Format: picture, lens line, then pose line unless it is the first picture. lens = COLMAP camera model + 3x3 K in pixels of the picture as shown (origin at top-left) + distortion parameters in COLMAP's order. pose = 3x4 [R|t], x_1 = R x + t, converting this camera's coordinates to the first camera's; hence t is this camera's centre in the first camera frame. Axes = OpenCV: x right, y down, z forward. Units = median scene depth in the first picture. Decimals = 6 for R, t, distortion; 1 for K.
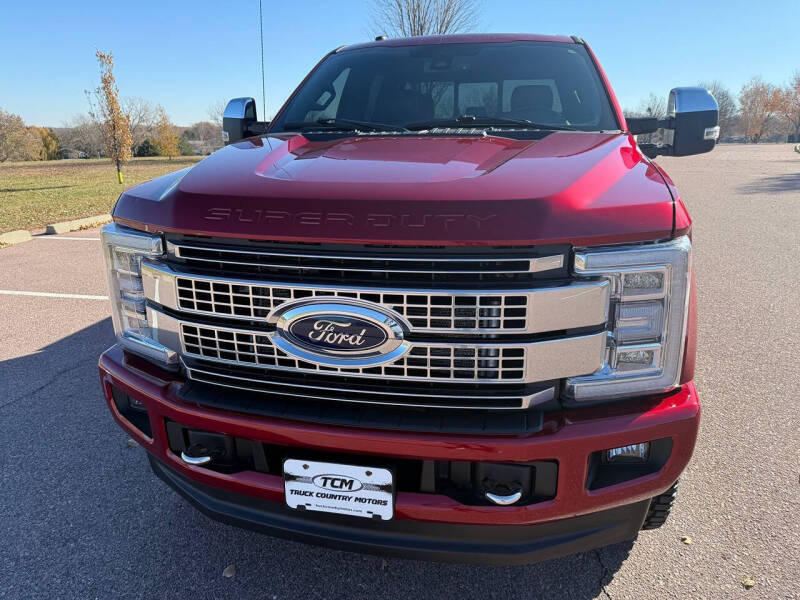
lens RADIAL K [[554.7, 0, 400.0], [0, 554.7, 300.0], [0, 0, 1]] dist [0.100150, -0.141424]
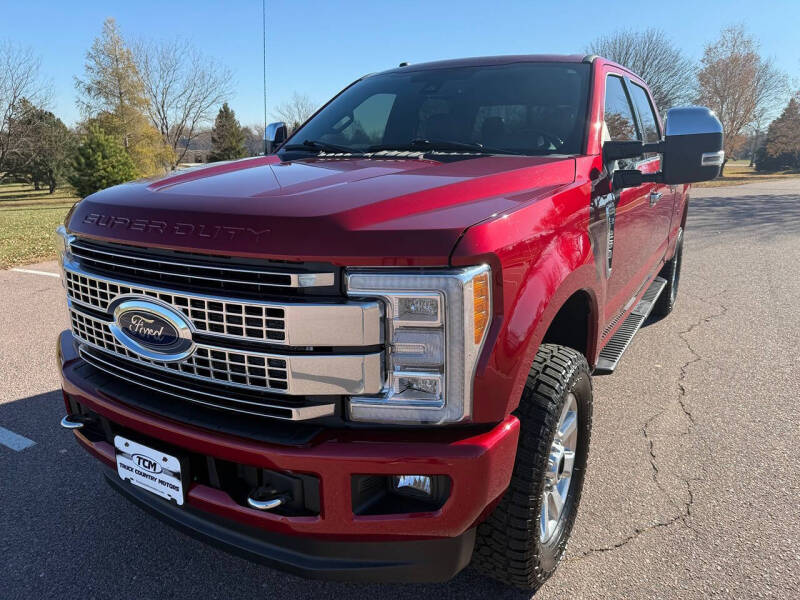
lens RADIAL K [[554.7, 0, 400.0], [0, 554.7, 300.0], [0, 0, 1]] dist [0.100150, -0.141424]
pose [[0.951785, 0.087859, -0.293916, 0.670826], [-0.098329, 0.994932, -0.021007, -0.021737], [0.290581, 0.048895, 0.955600, 0.062144]]
